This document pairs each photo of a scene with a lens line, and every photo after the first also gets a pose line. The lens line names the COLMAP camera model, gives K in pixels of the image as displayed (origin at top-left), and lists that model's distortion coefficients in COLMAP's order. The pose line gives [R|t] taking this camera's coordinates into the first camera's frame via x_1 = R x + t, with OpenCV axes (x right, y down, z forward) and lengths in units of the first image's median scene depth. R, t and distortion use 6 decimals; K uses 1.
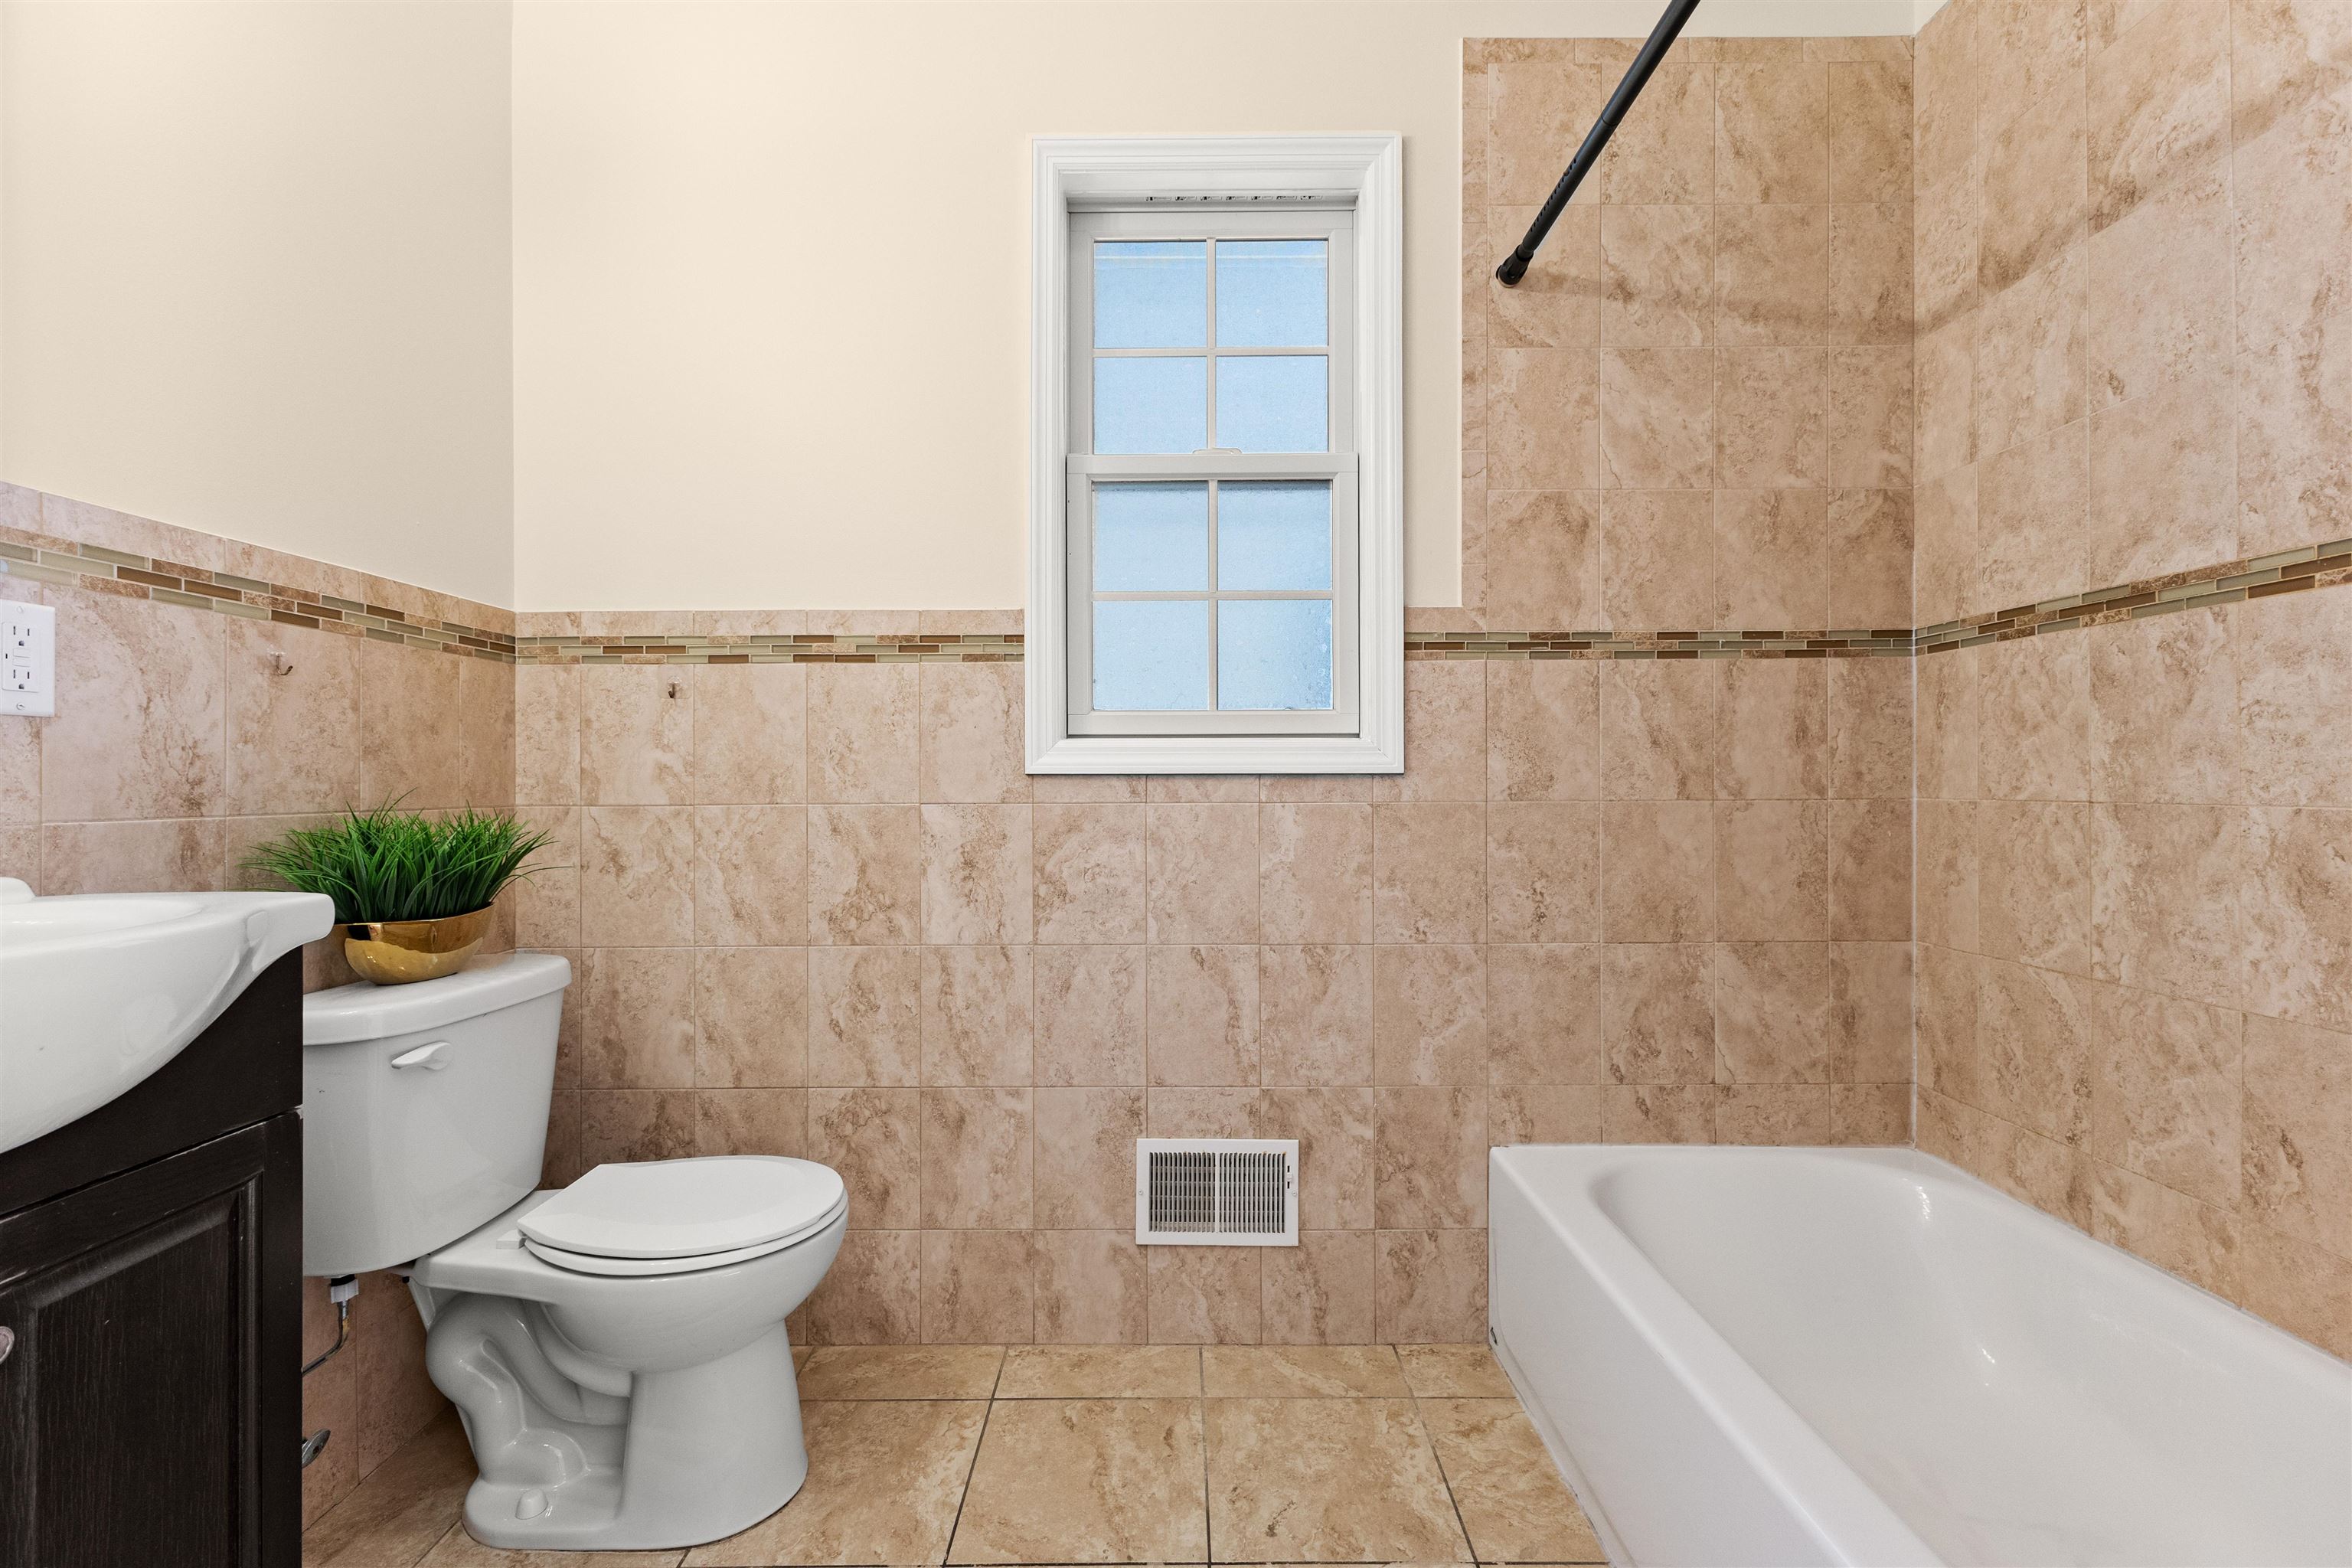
lens RADIAL K [[1022.1, 0, 1170.4], [0, 1022.1, 782.3], [0, 0, 1]] dist [0.006653, -0.000823]
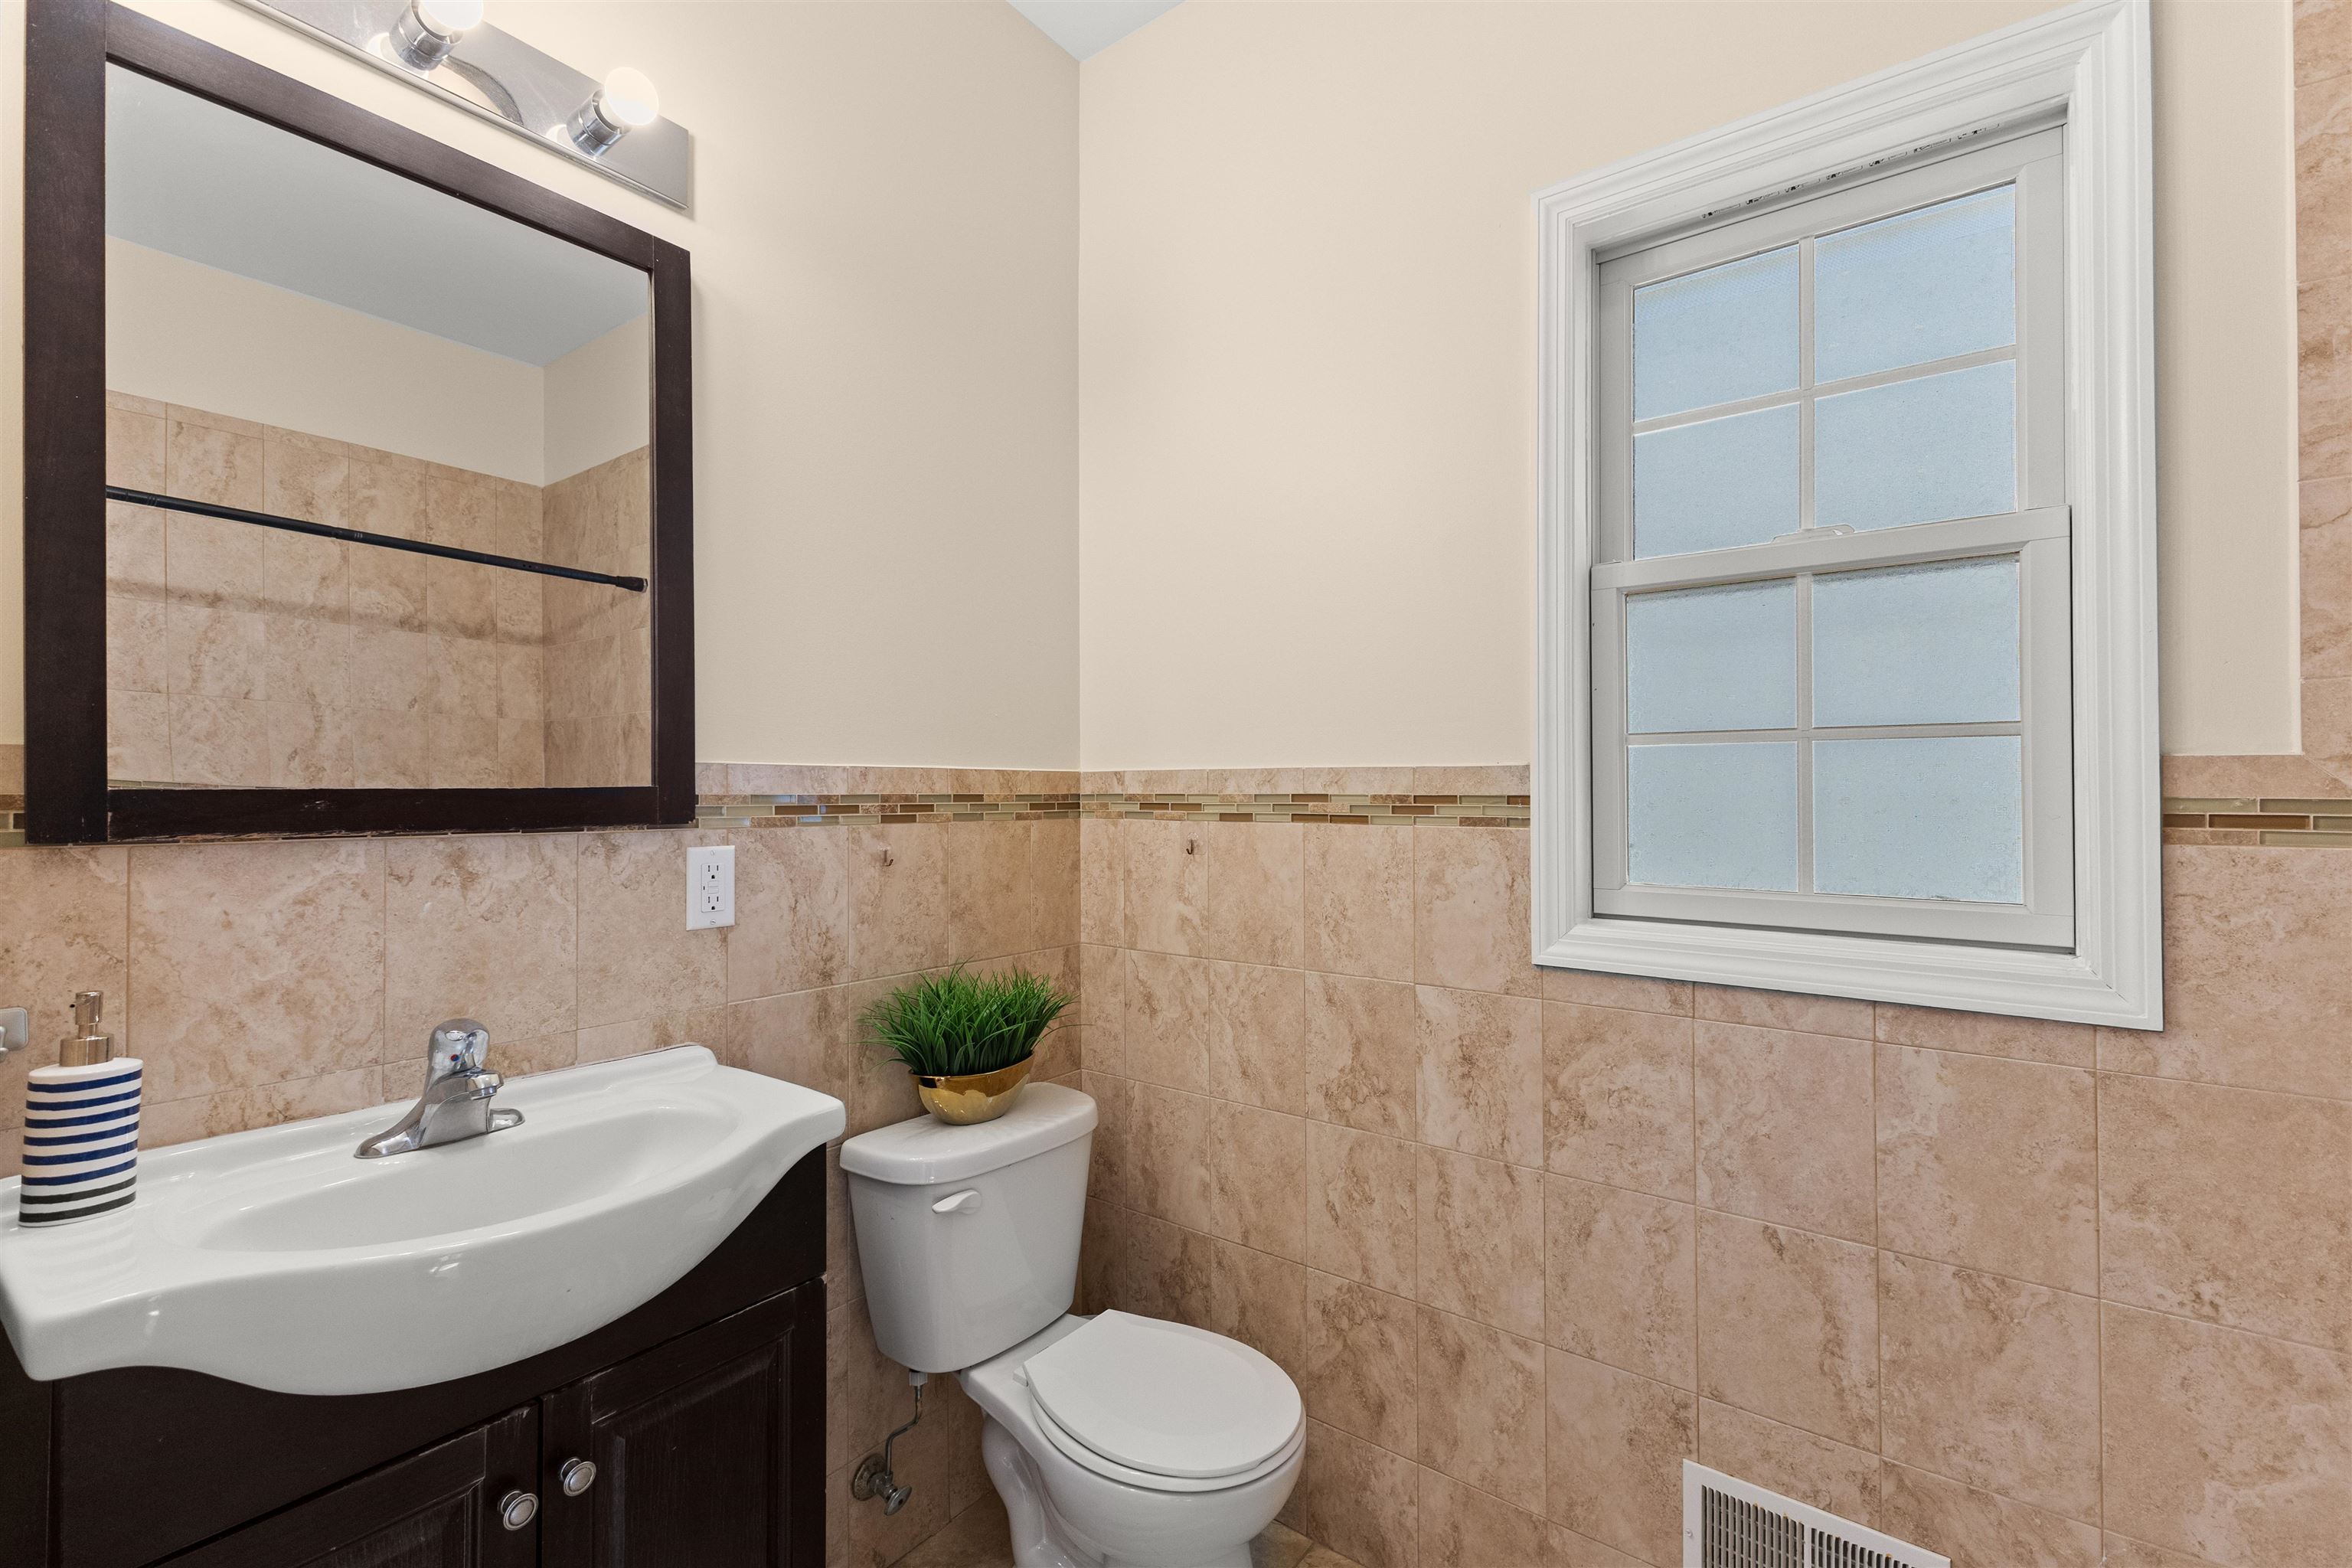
lens RADIAL K [[1022.1, 0, 1170.4], [0, 1022.1, 782.3], [0, 0, 1]] dist [0.006653, -0.000823]
pose [[0.799024, -0.004756, -0.601280, 0.123350], [0.001397, 0.999981, -0.006053, -0.150324], [0.601297, 0.003997, 0.799016, 0.157956]]
